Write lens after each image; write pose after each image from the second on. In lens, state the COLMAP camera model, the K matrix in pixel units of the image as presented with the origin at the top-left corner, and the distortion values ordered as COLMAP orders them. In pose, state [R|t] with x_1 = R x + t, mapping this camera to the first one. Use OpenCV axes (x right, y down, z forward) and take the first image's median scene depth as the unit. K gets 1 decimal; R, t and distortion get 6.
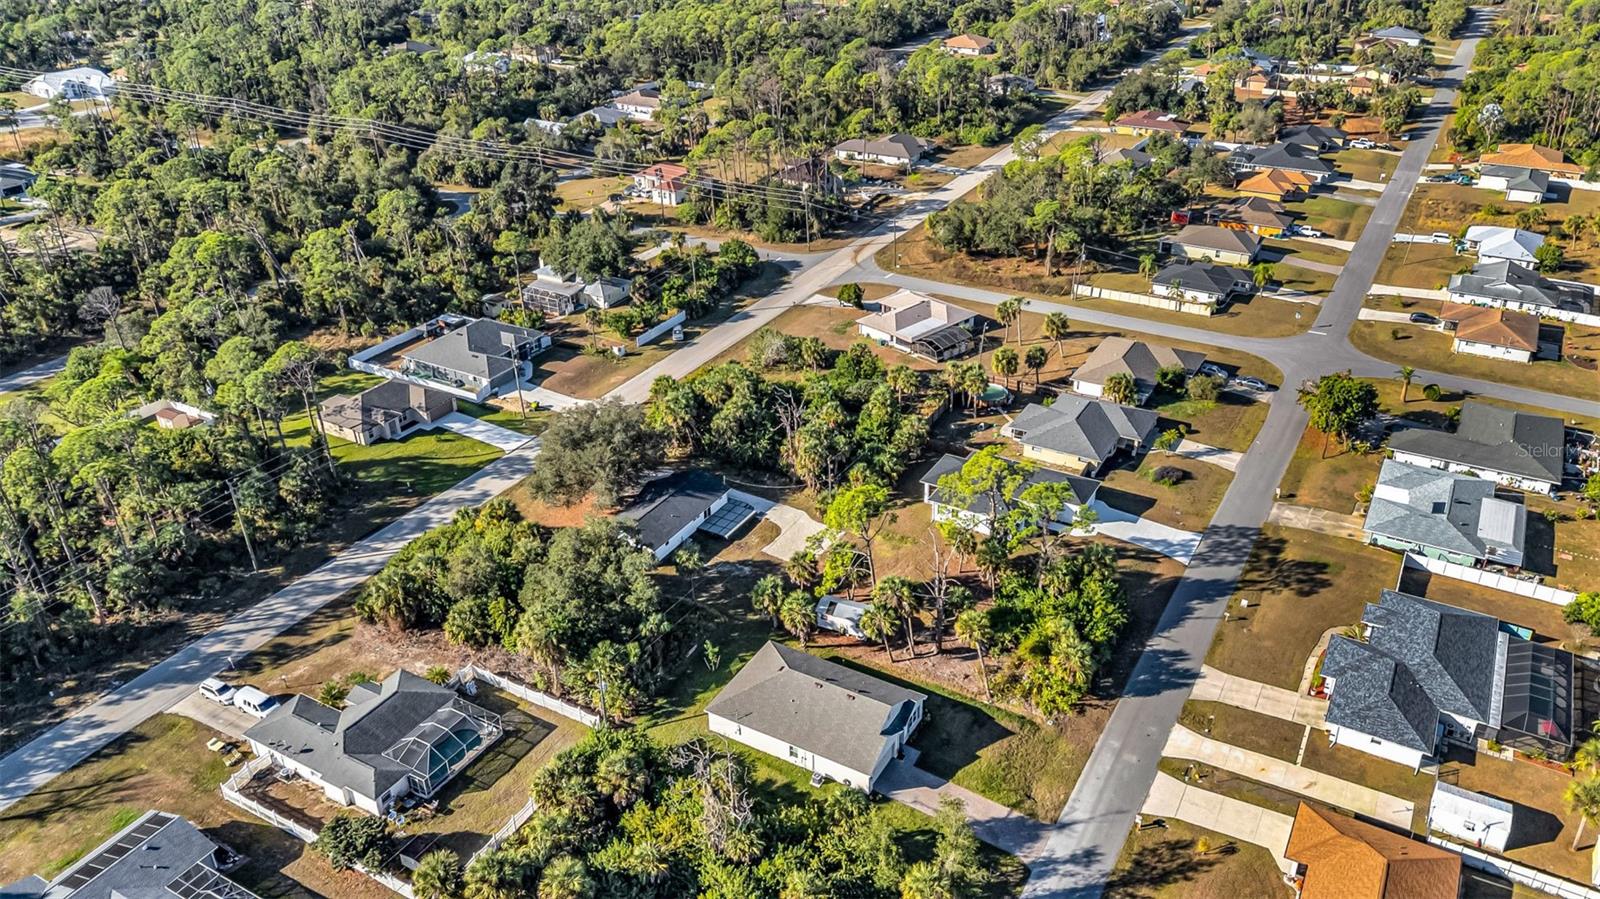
lens RADIAL K [[1164.6, 0, 800.3], [0, 1164.6, 457.9], [0, 0, 1]] dist [0.081818, -0.076523]
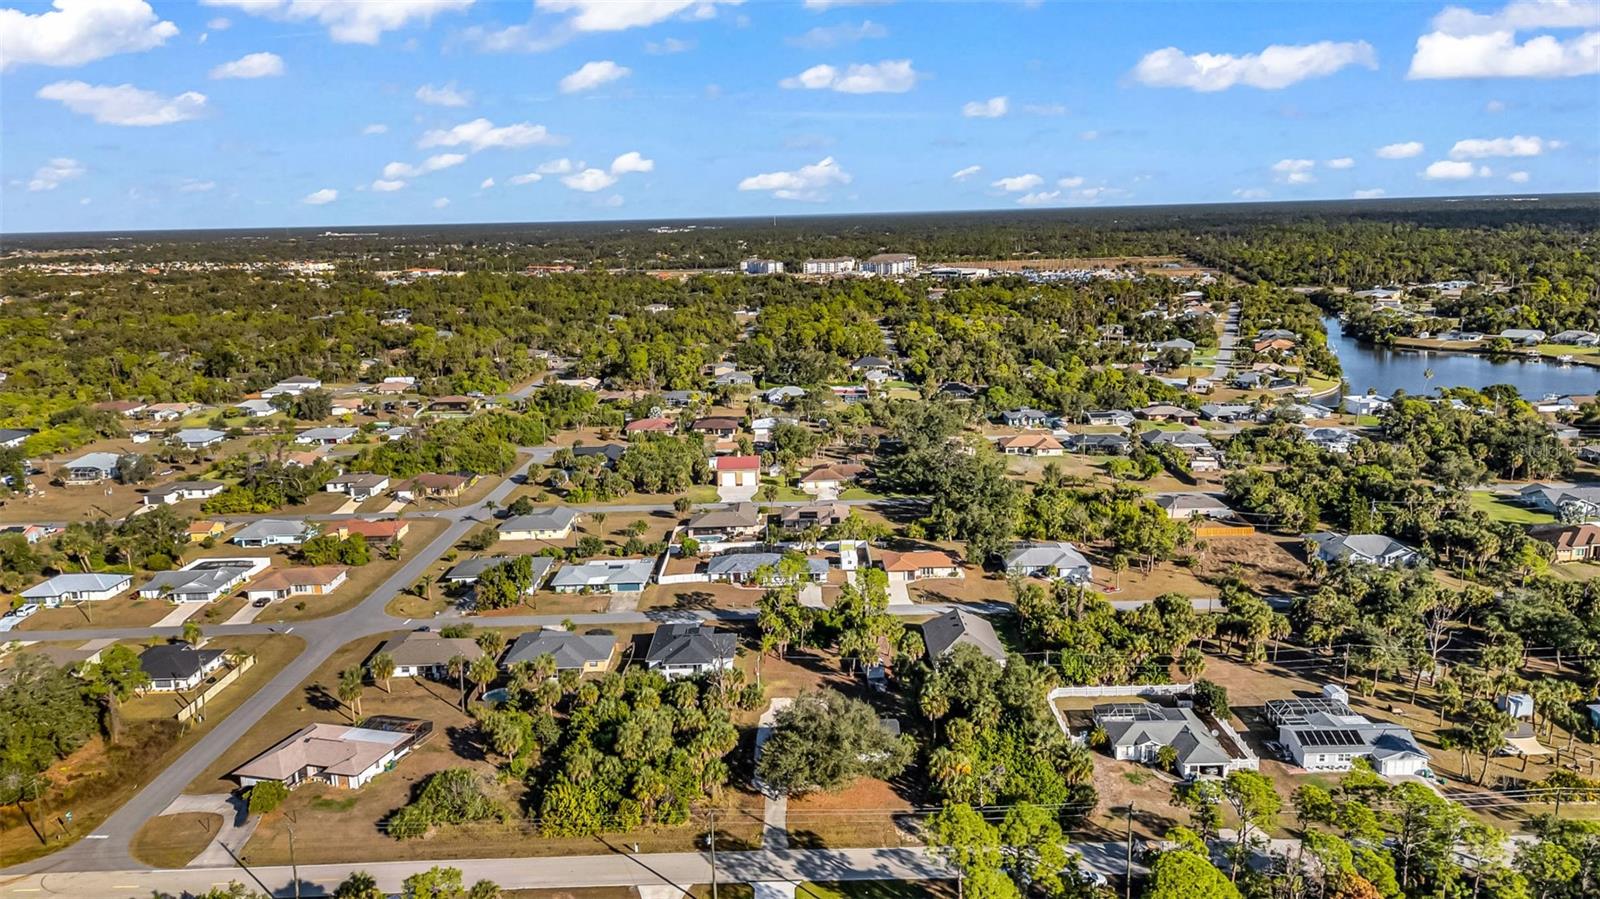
lens RADIAL K [[1164.6, 0, 795.1], [0, 1164.6, 454.0], [0, 0, 1]] dist [0.081818, -0.076523]
pose [[-0.502367, -0.149702, 0.851597, -0.869443], [0.446863, 0.798220, 0.403928, -0.555943], [-0.740230, 0.583467, -0.334103, 1.049010]]
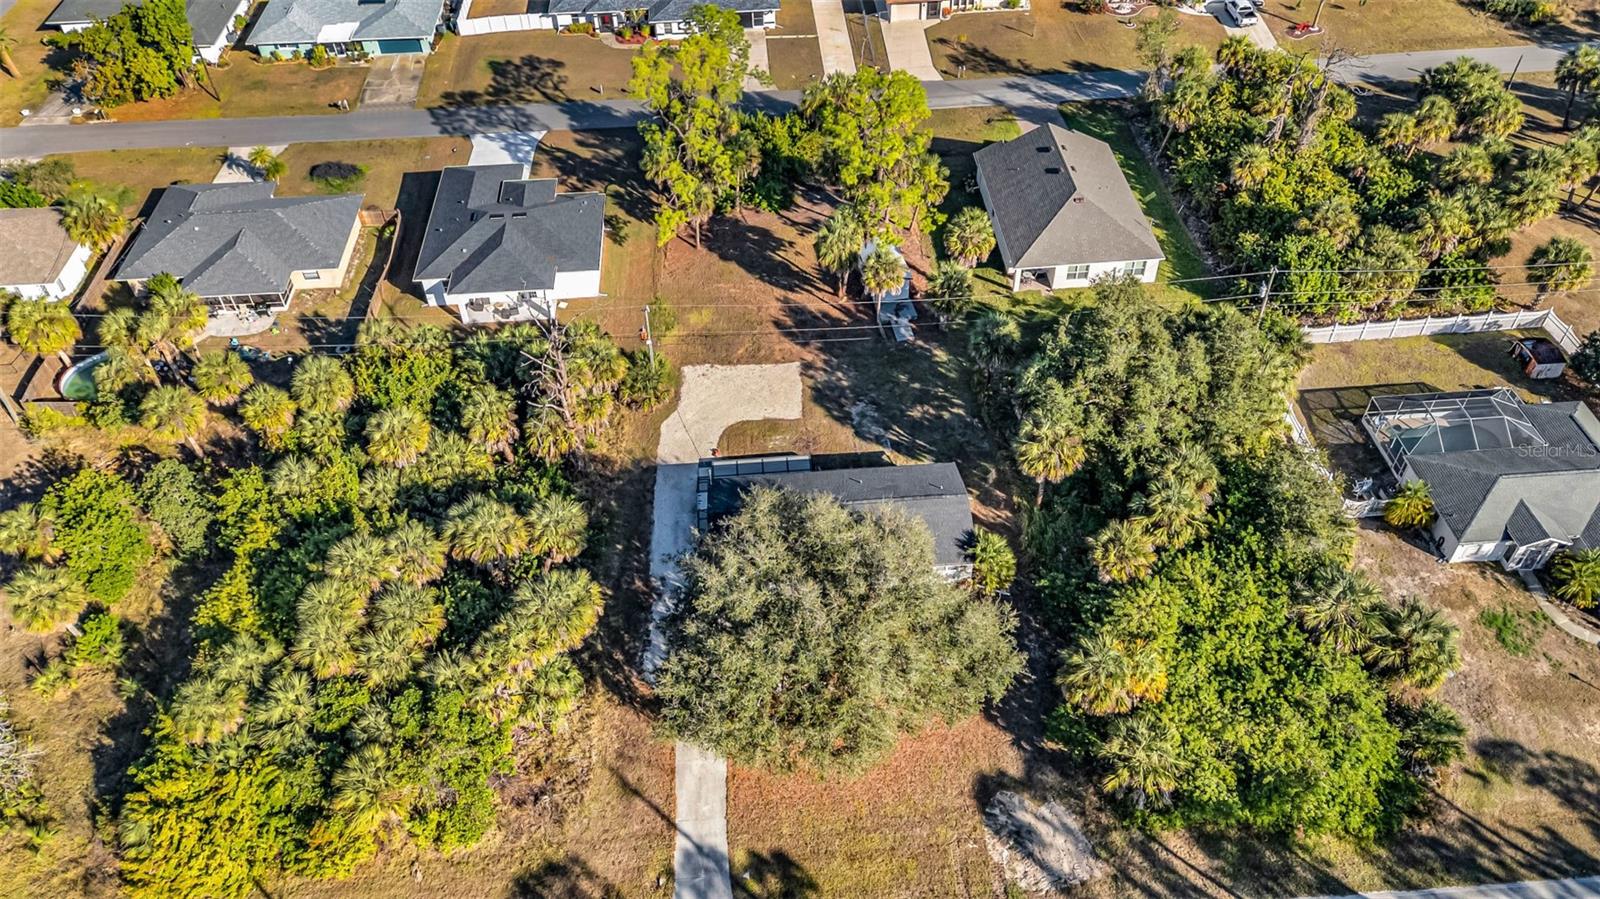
lens RADIAL K [[1164.6, 0, 796.9], [0, 1164.6, 455.2], [0, 0, 1]] dist [0.081818, -0.076523]
pose [[-0.558615, -0.562278, 0.609748, -0.339929], [0.428389, 0.433910, 0.792594, -0.323345], [-0.710234, 0.703964, -0.001514, 0.826959]]
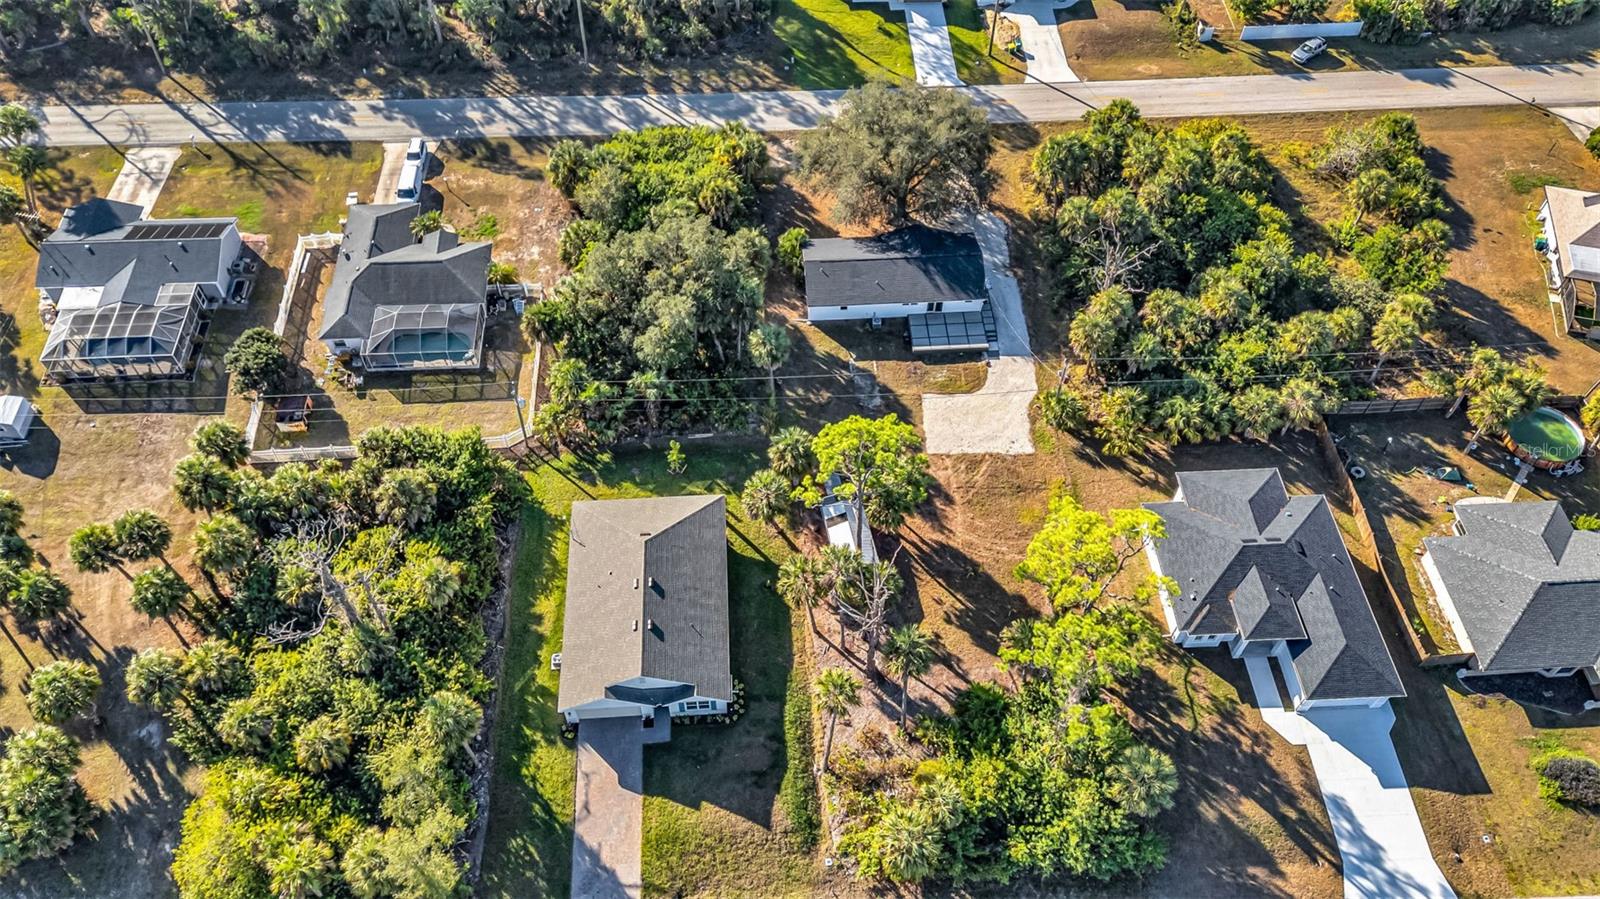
lens RADIAL K [[1164.6, 0, 799.3], [0, 1164.6, 449.4], [0, 0, 1]] dist [0.081818, -0.076523]
pose [[0.555772, 0.678865, -0.479854, 0.245756], [-0.421674, 0.727647, 0.541037, -0.213335], [0.716456, -0.098351, 0.690665, 0.349283]]
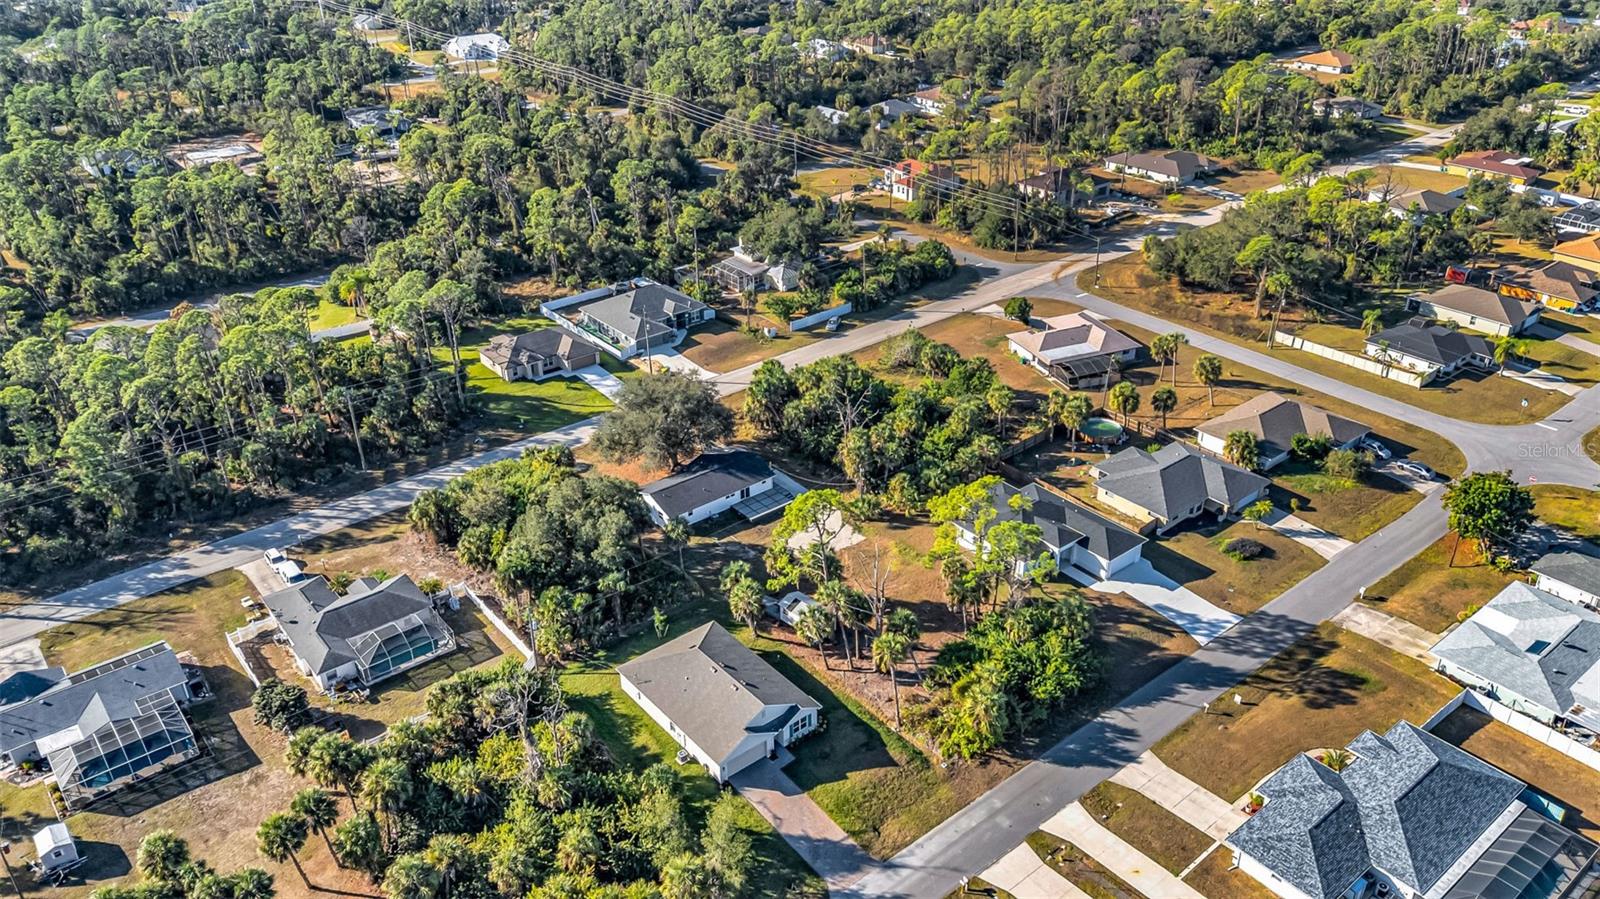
lens RADIAL K [[1164.6, 0, 798.3], [0, 1164.6, 455.4], [0, 0, 1]] dist [0.081818, -0.076523]
pose [[0.934541, 0.173450, -0.310723, 0.234579], [-0.172857, 0.984500, 0.029670, -0.021025], [0.311053, 0.025983, 0.950037, 0.029673]]
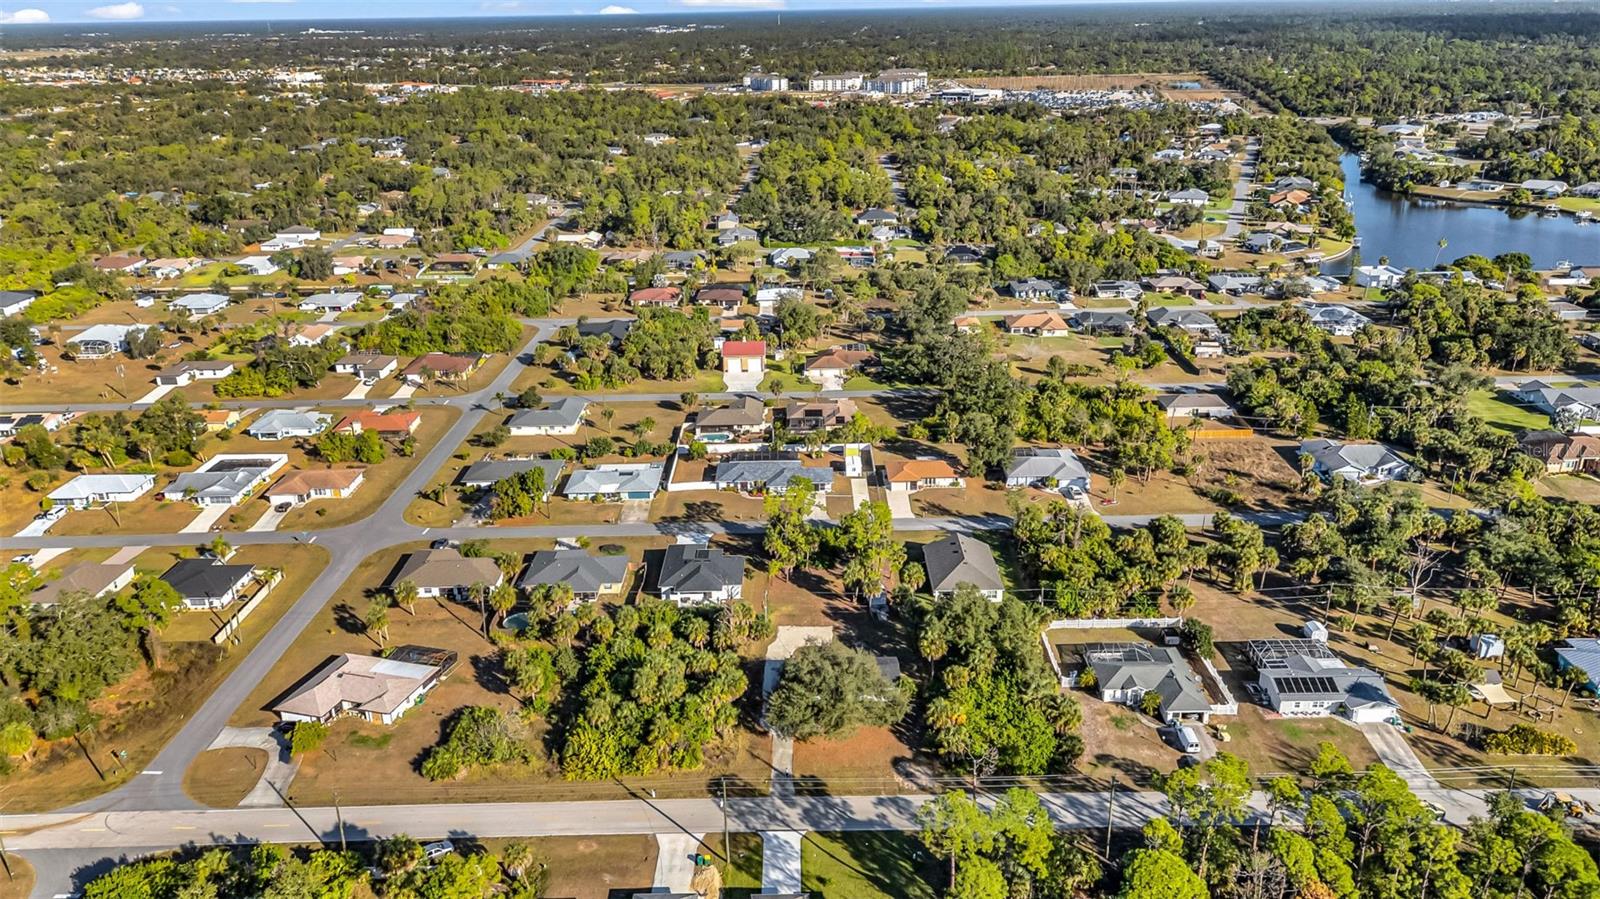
lens RADIAL K [[1164.6, 0, 794.7], [0, 1164.6, 450.5], [0, 0, 1]] dist [0.081818, -0.076523]
pose [[-0.498779, -0.284002, 0.818879, -0.859050], [0.443897, 0.727774, 0.522782, -0.659067], [-0.744430, 0.624250, -0.236931, 0.985331]]
